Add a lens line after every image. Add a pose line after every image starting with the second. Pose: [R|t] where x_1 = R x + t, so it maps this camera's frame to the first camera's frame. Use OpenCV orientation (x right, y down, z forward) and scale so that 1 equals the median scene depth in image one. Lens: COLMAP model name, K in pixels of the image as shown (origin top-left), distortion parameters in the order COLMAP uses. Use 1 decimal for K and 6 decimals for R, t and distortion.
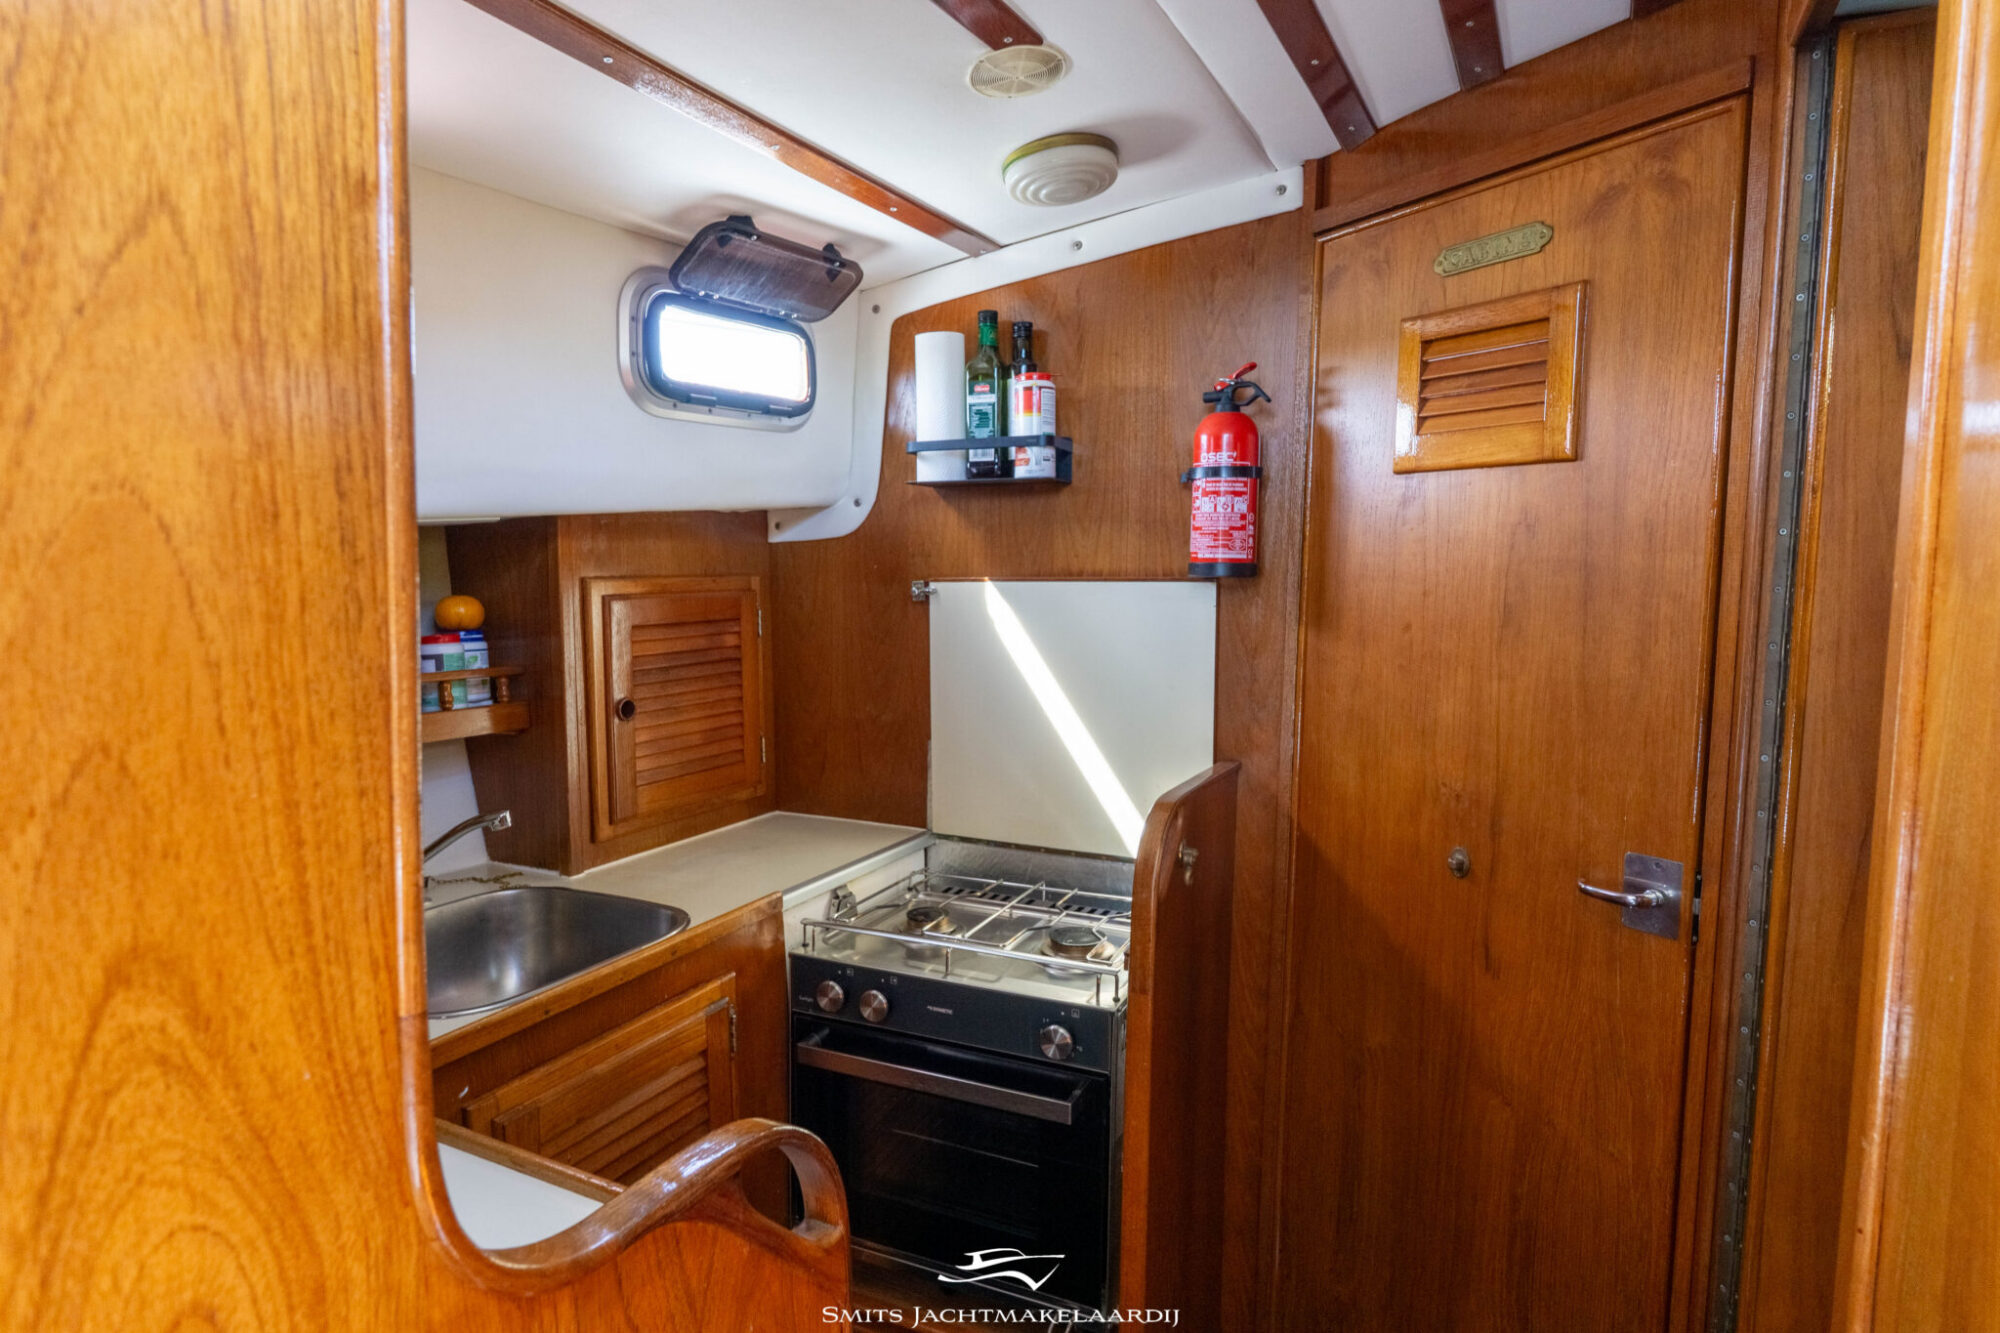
lens RADIAL K [[1094.4, 0, 997.8], [0, 1094.4, 660.6], [0, 0, 1]] dist [-0.002901, -0.000099]
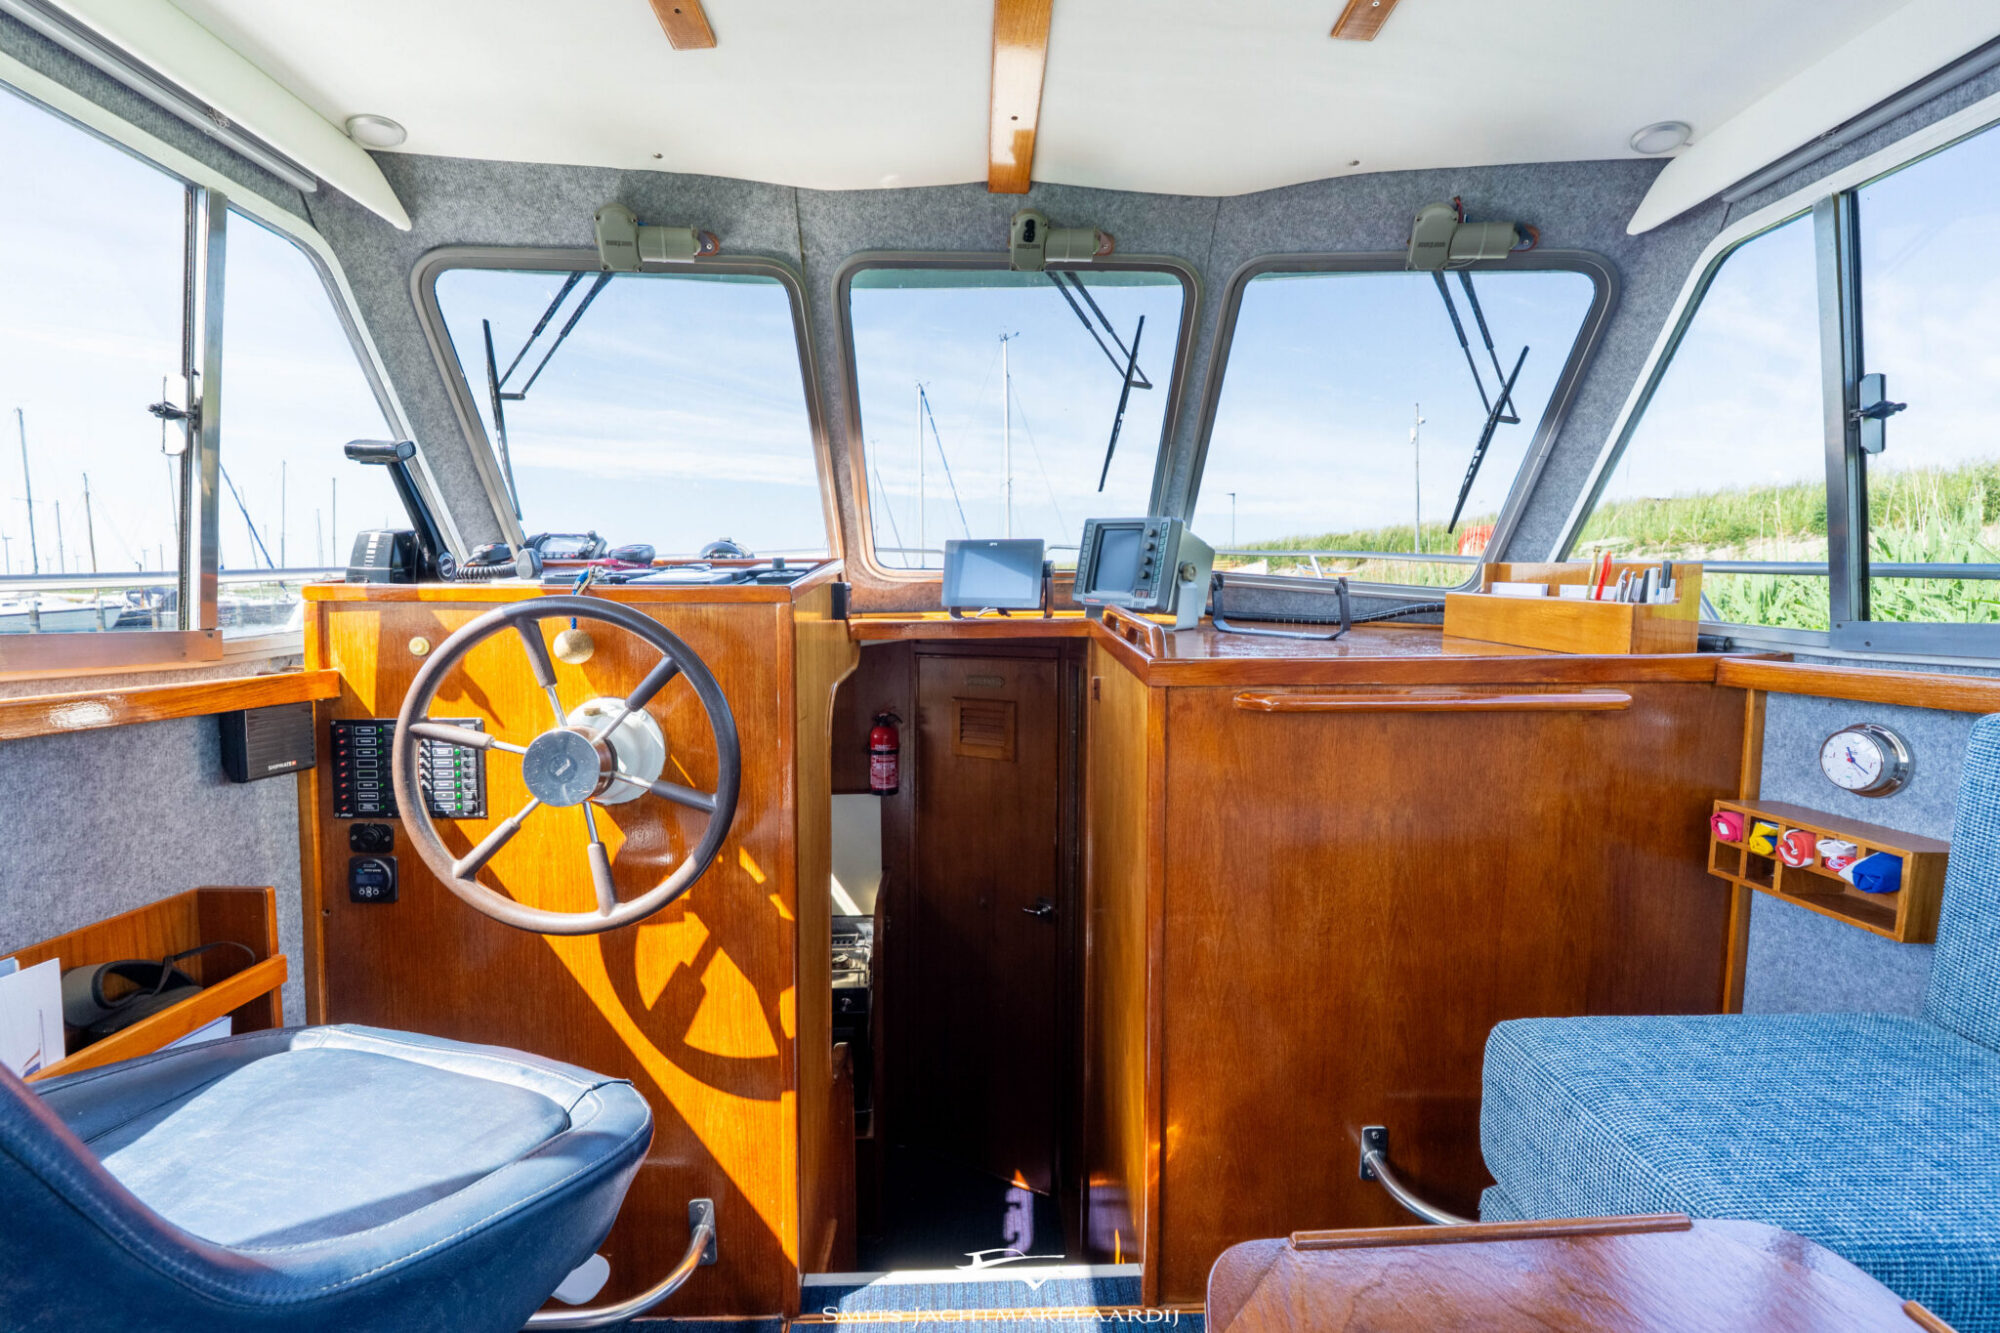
lens RADIAL K [[840.0, 0, 994.9], [0, 840.0, 655.7], [0, 0, 1]] dist [-0.001566, -0.001956]
pose [[0.884274, -0.035063, 0.465649, -0.462434], [0.048502, 0.998680, -0.016906, -0.366862], [-0.464442, 0.037534, 0.884808, -0.812325]]
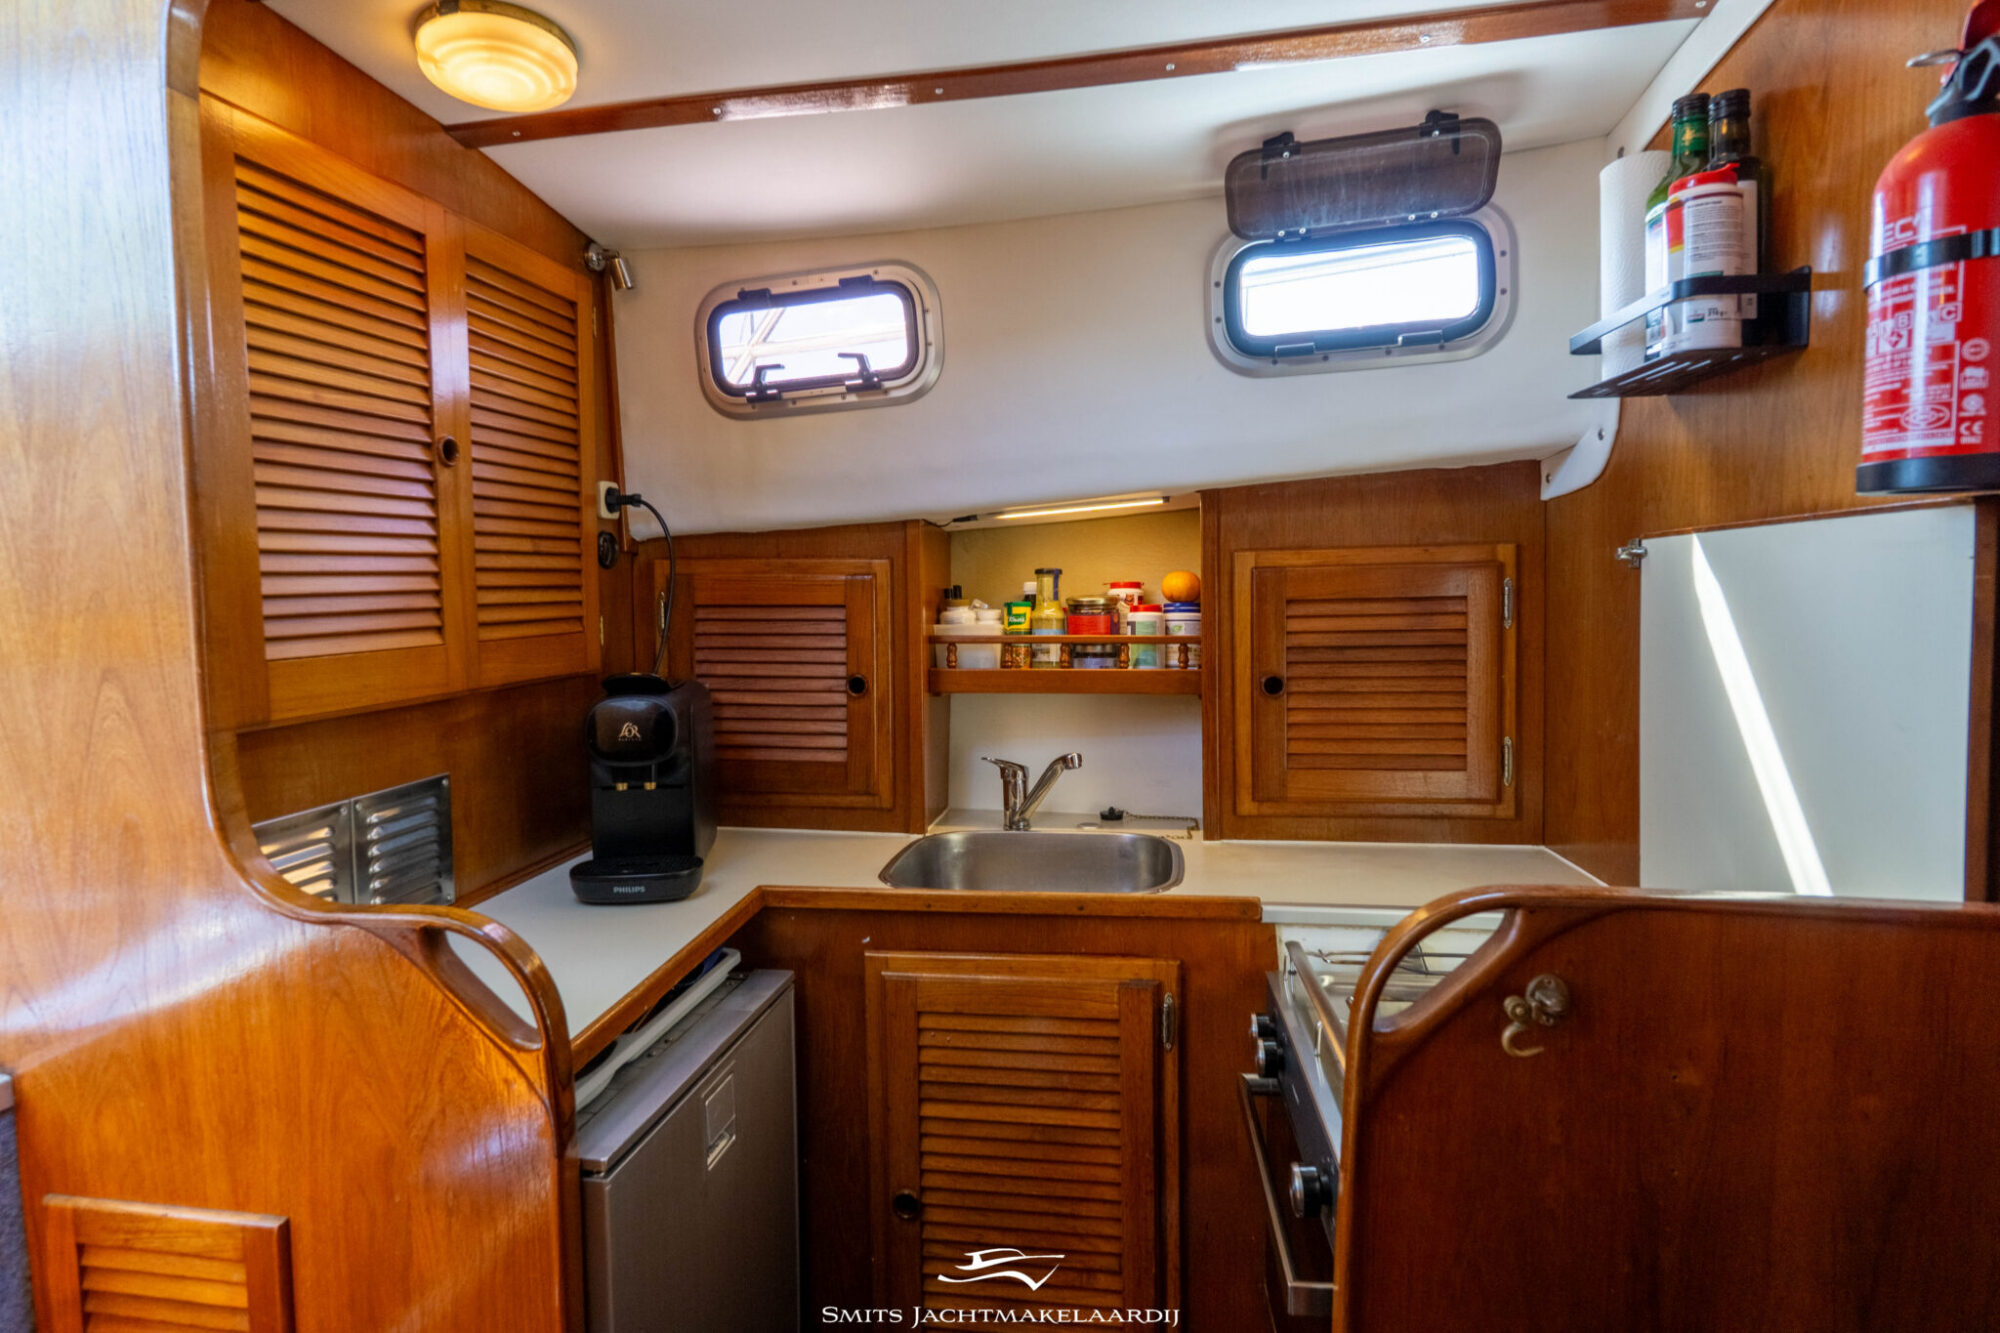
lens RADIAL K [[1094.4, 0, 992.7], [0, 1094.4, 658.0], [0, 0, 1]] dist [-0.002901, -0.000099]
pose [[0.296703, 0.051814, -0.953563, 0.572724], [-0.062043, 0.997463, 0.034895, 0.002031], [0.952952, 0.048809, 0.299165, 0.534976]]
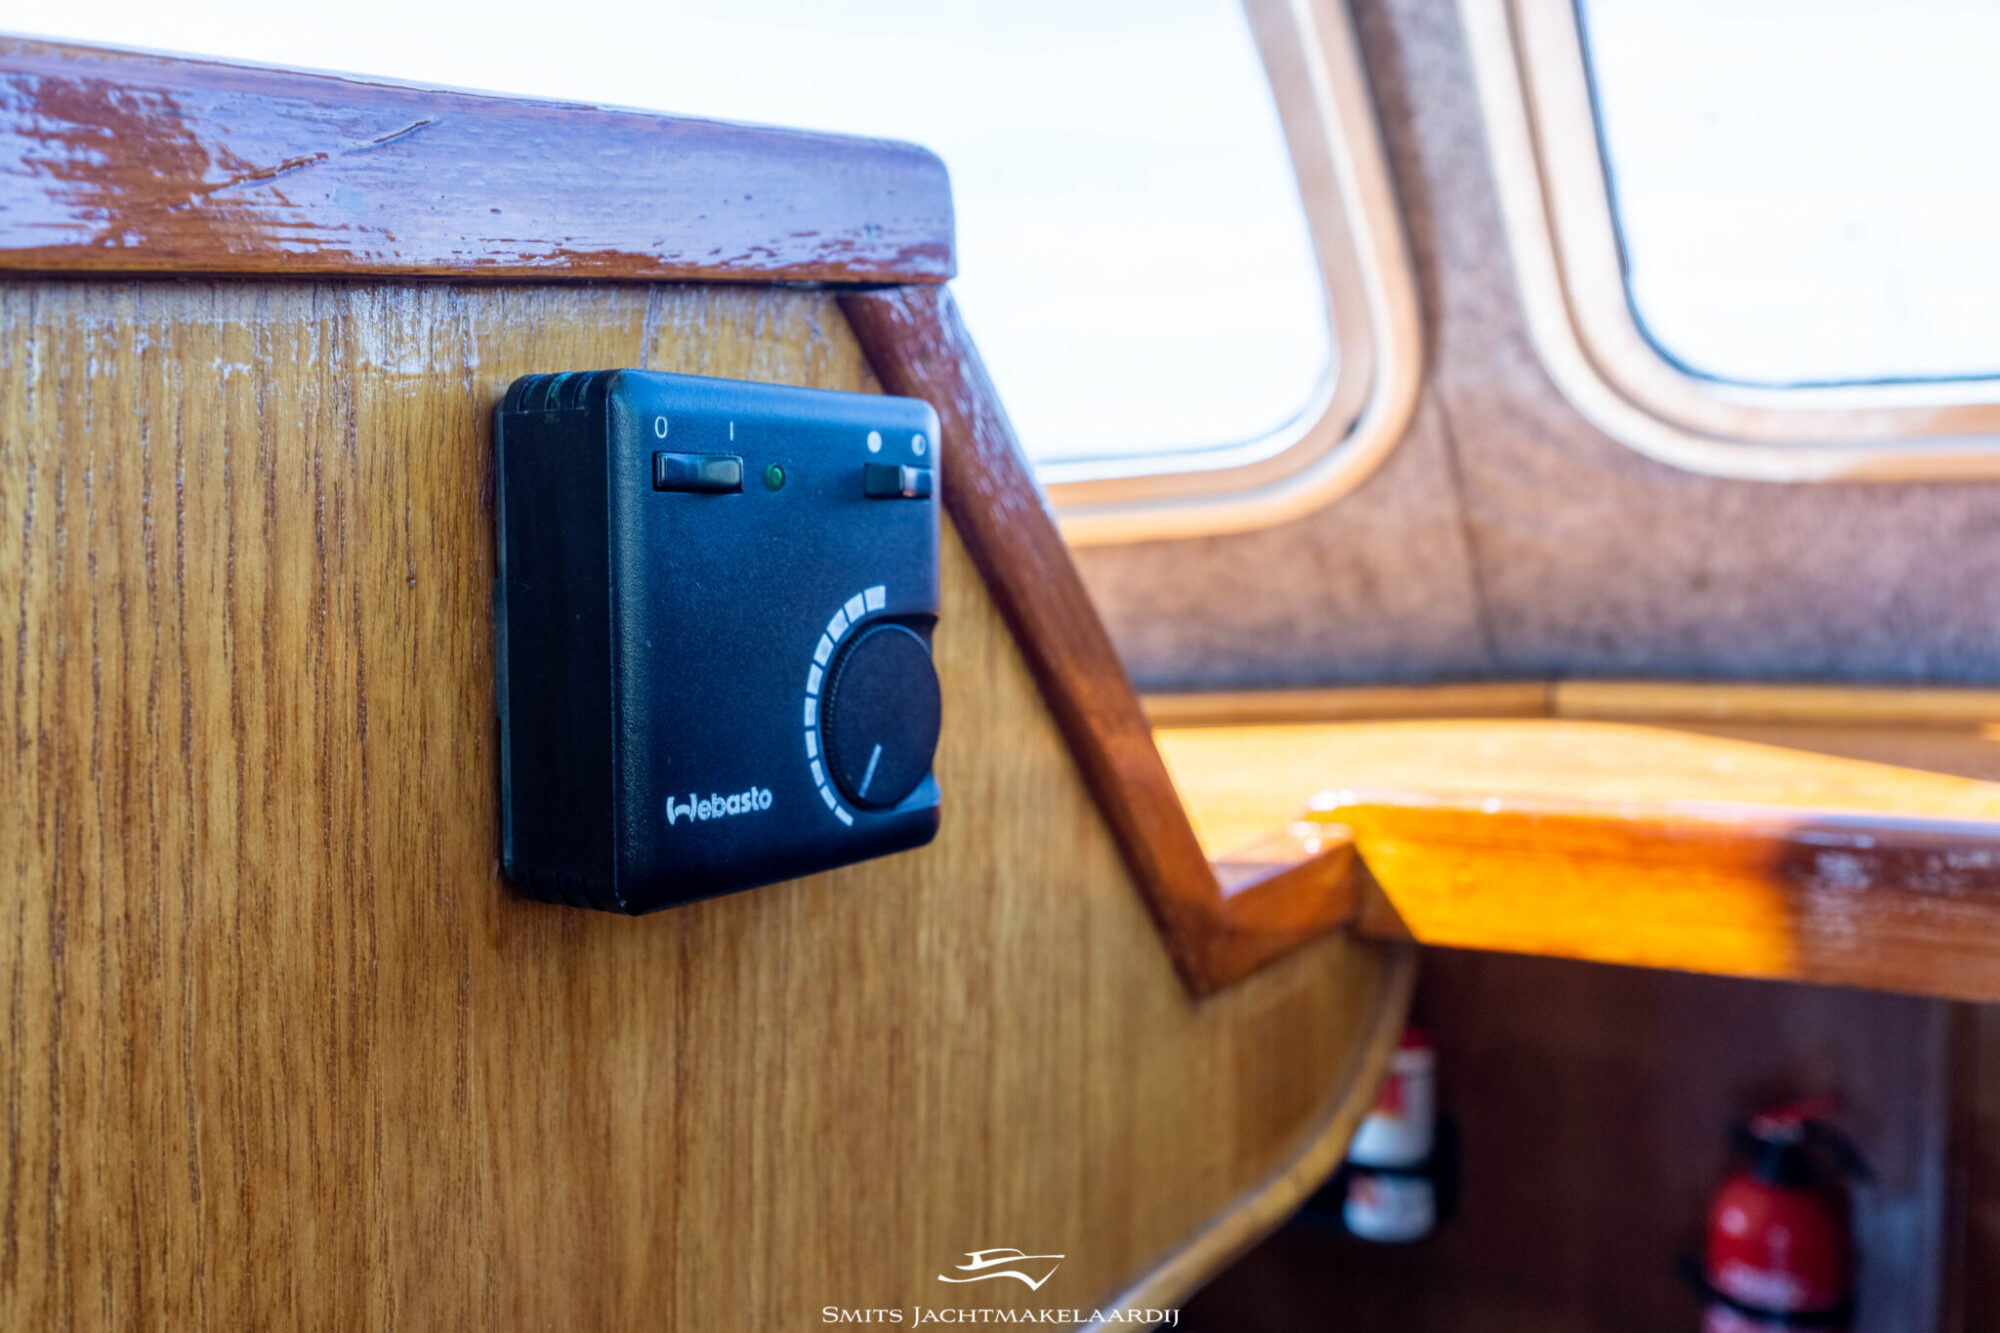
lens RADIAL K [[1766.7, 0, 997.4], [0, 1766.7, 655.7], [0, 0, 1]] dist [0.011193, 0.004734]
pose [[0.992792, 0.003517, -0.119795, -0.062328], [-0.010308, 0.998371, -0.056122, -0.459194], [0.119402, 0.056952, 0.991211, 0.118997]]
